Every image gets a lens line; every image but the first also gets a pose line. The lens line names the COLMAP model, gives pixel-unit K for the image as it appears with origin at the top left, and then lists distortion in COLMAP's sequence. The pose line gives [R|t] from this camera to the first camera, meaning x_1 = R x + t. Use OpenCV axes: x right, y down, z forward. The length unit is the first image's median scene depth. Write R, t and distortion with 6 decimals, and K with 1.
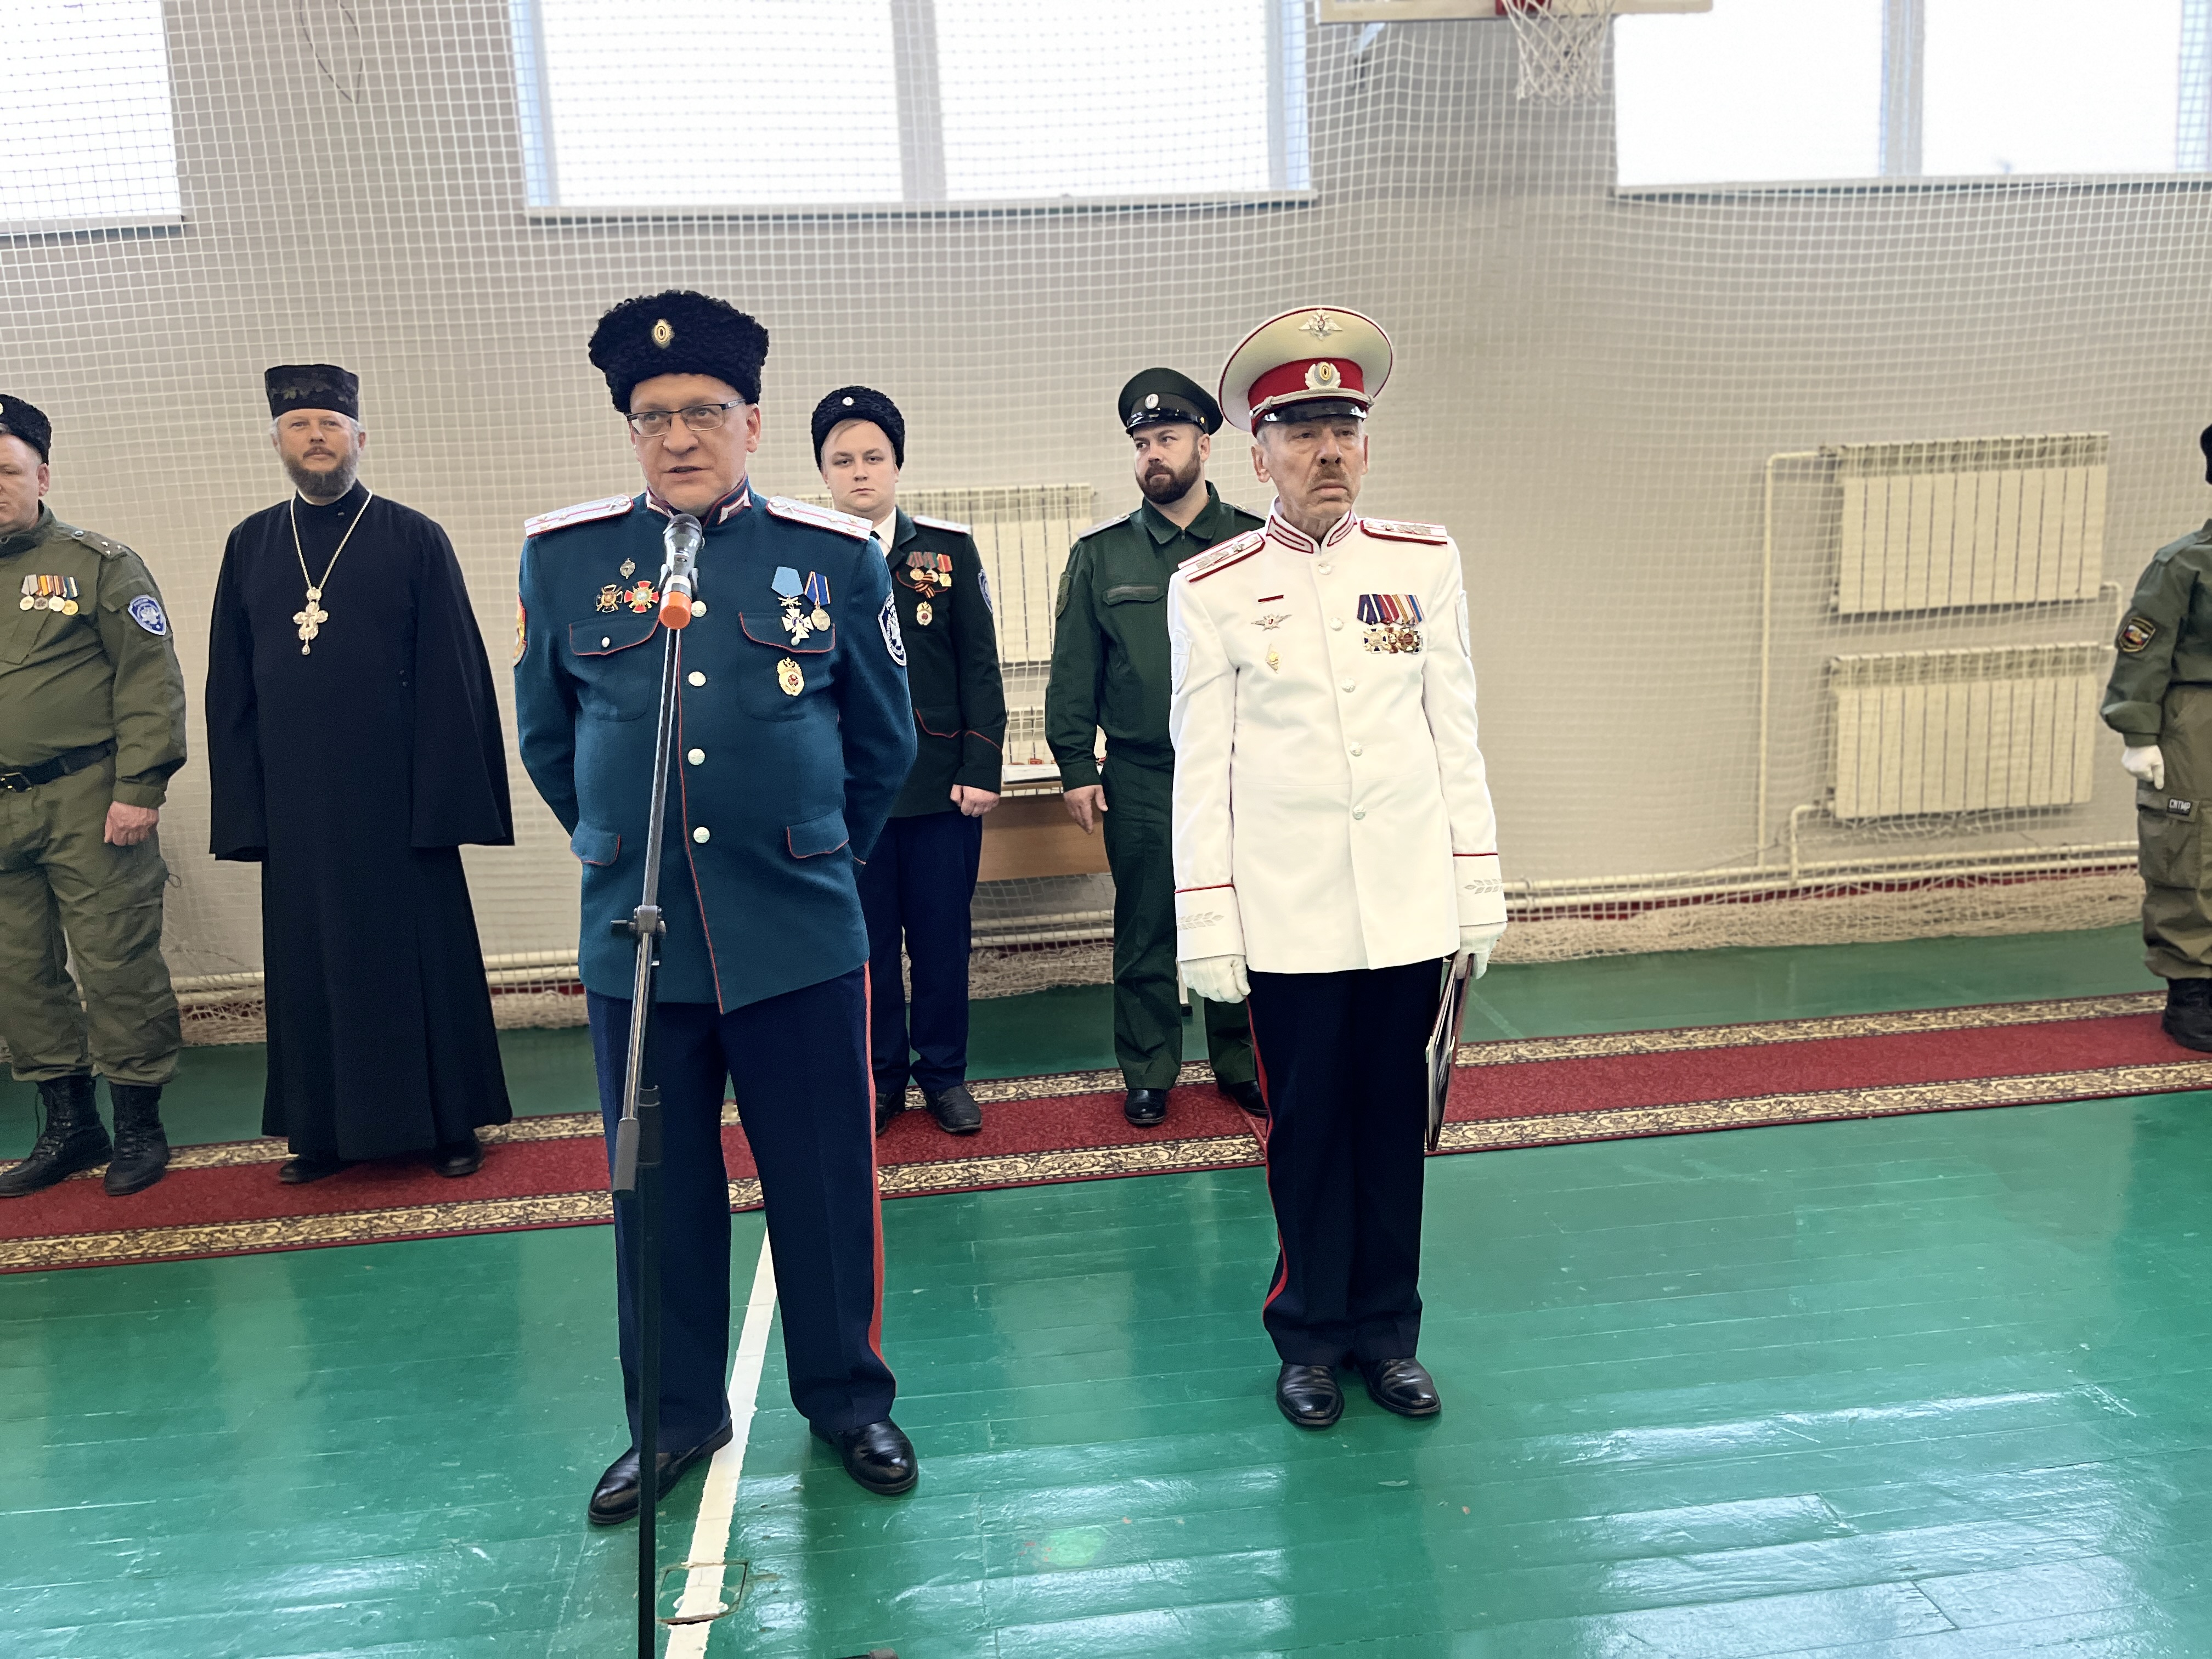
lens RADIAL K [[1651.9, 0, 1106.0], [0, 1651.9, 829.5], [0, 0, 1]] dist [-0.005158, 0.000831]
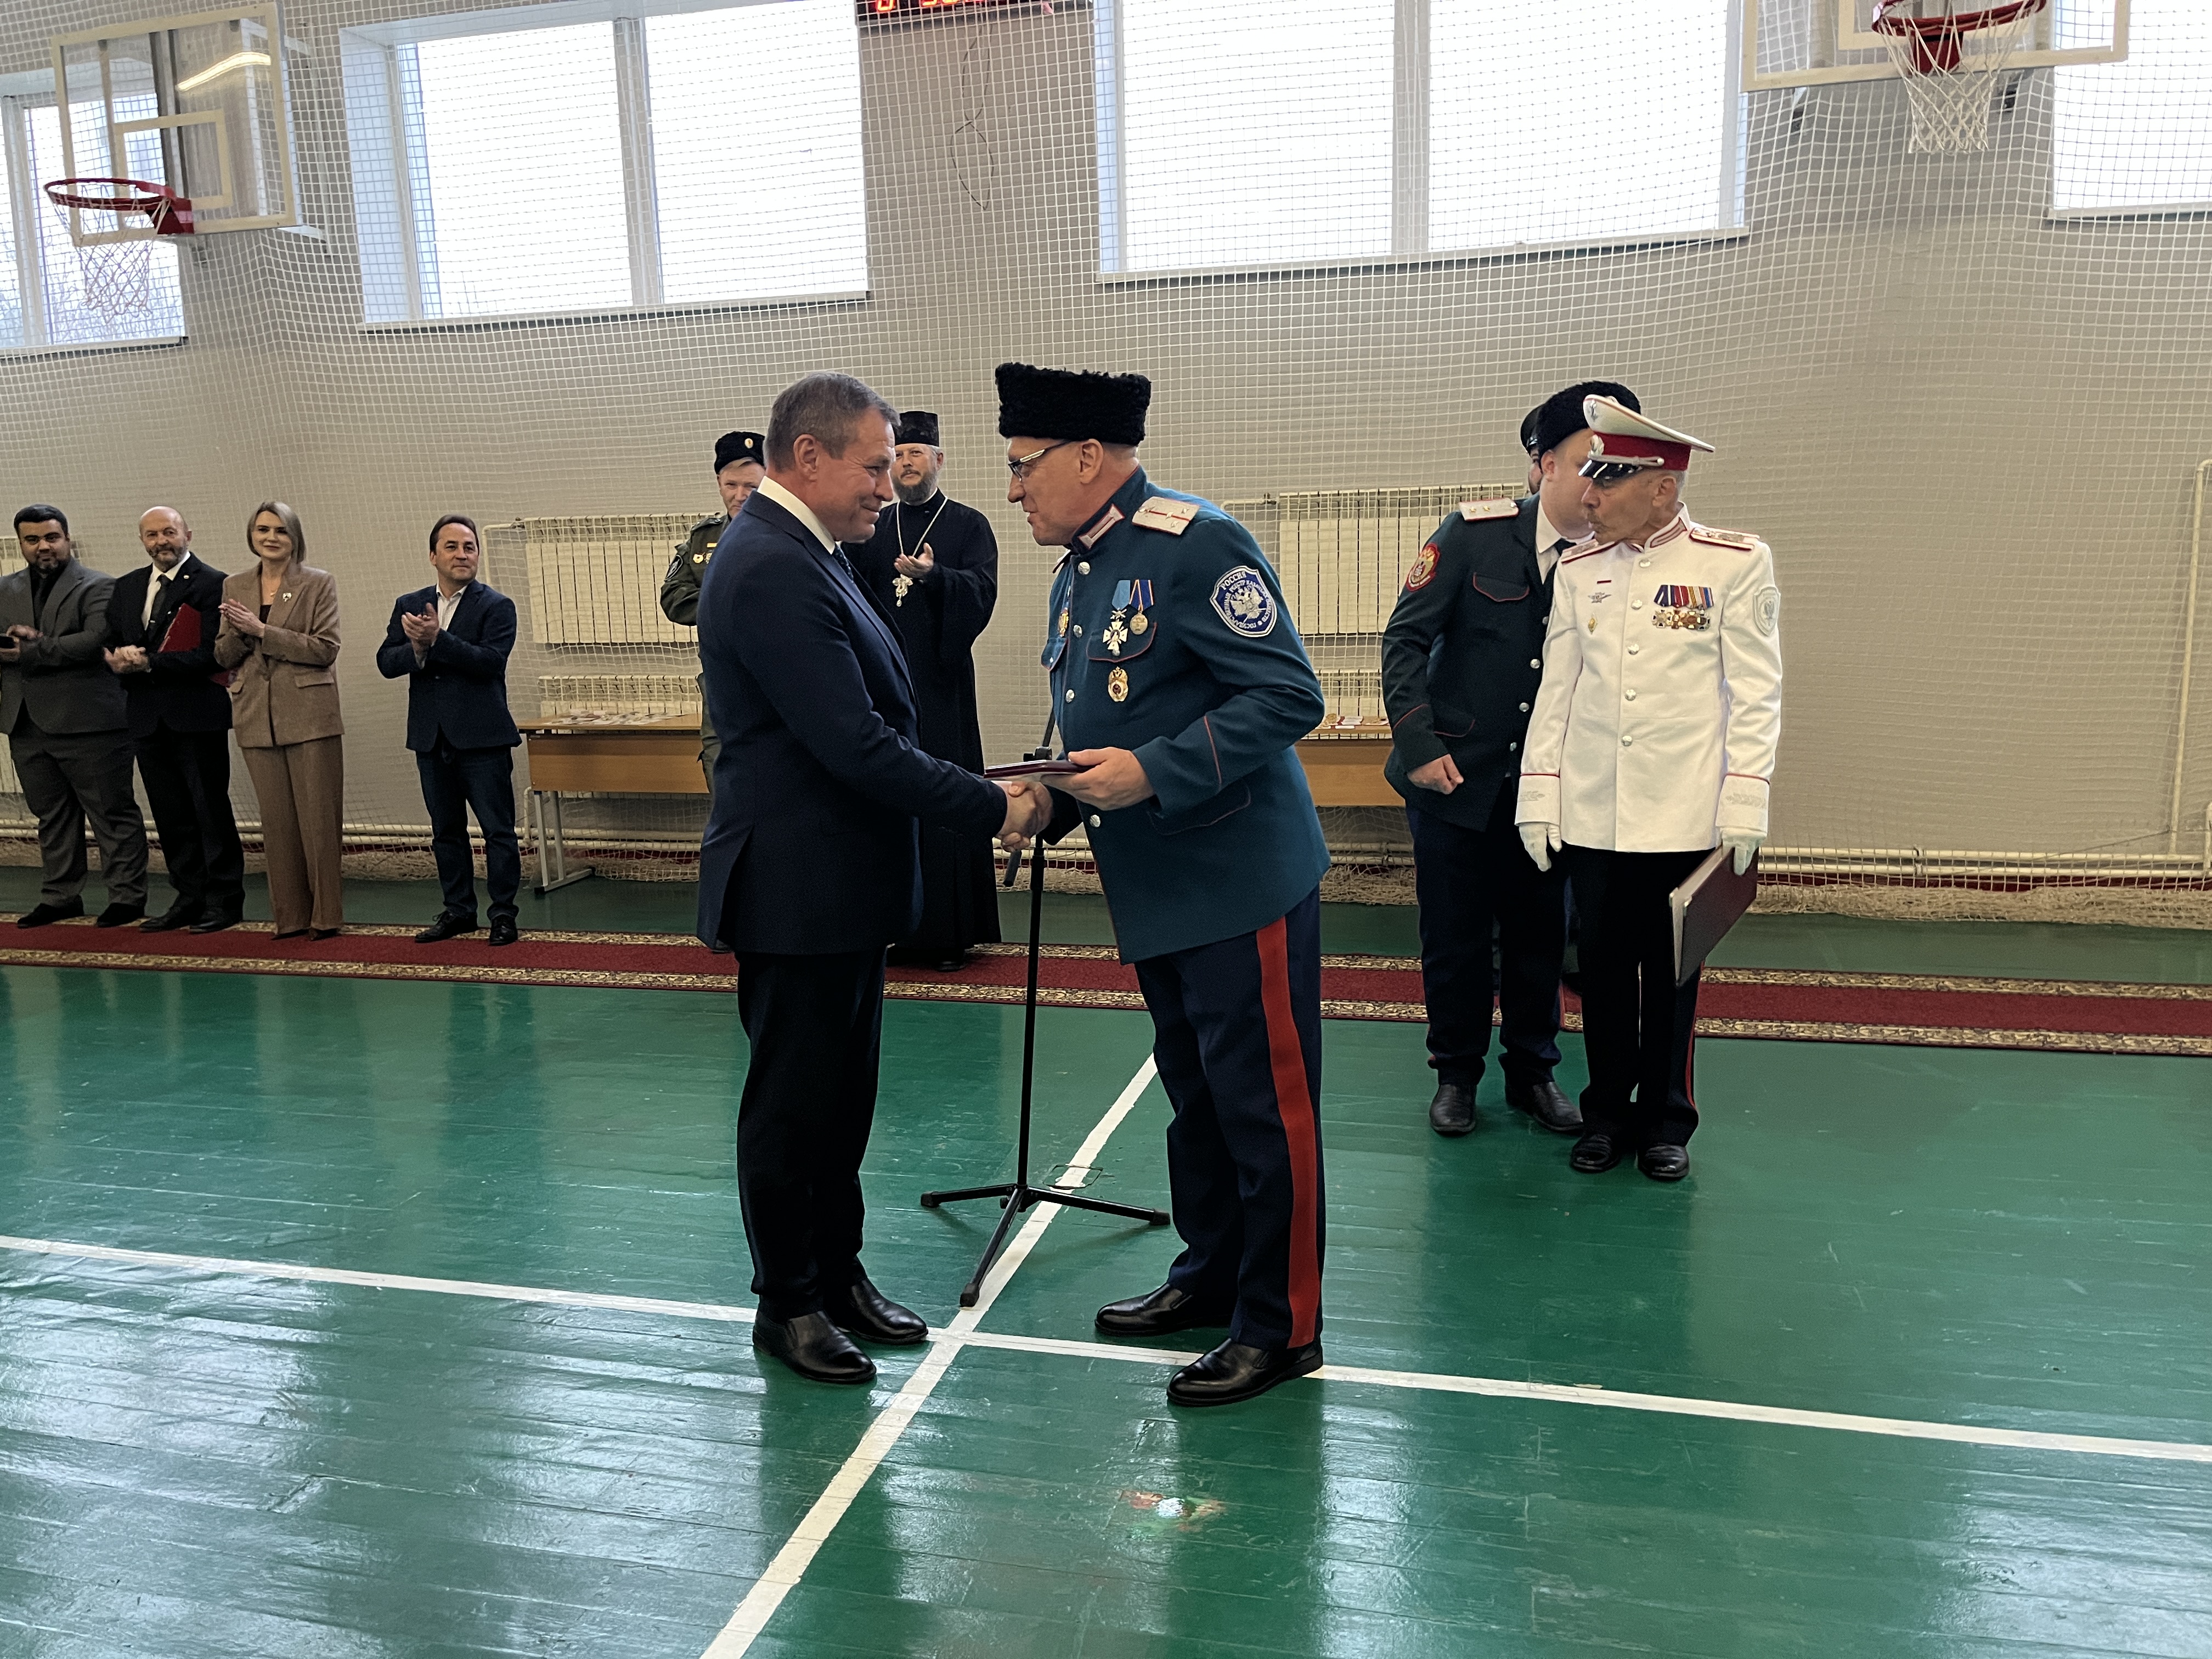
lens RADIAL K [[1651.9, 0, 1106.0], [0, 1651.9, 829.5], [0, 0, 1]] dist [-0.005158, 0.000831]
pose [[0.934621, 0.070356, -0.348616, 0.186769], [-0.065074, 0.997519, 0.026856, 0.032569], [0.349641, -0.002414, 0.936881, -0.303078]]
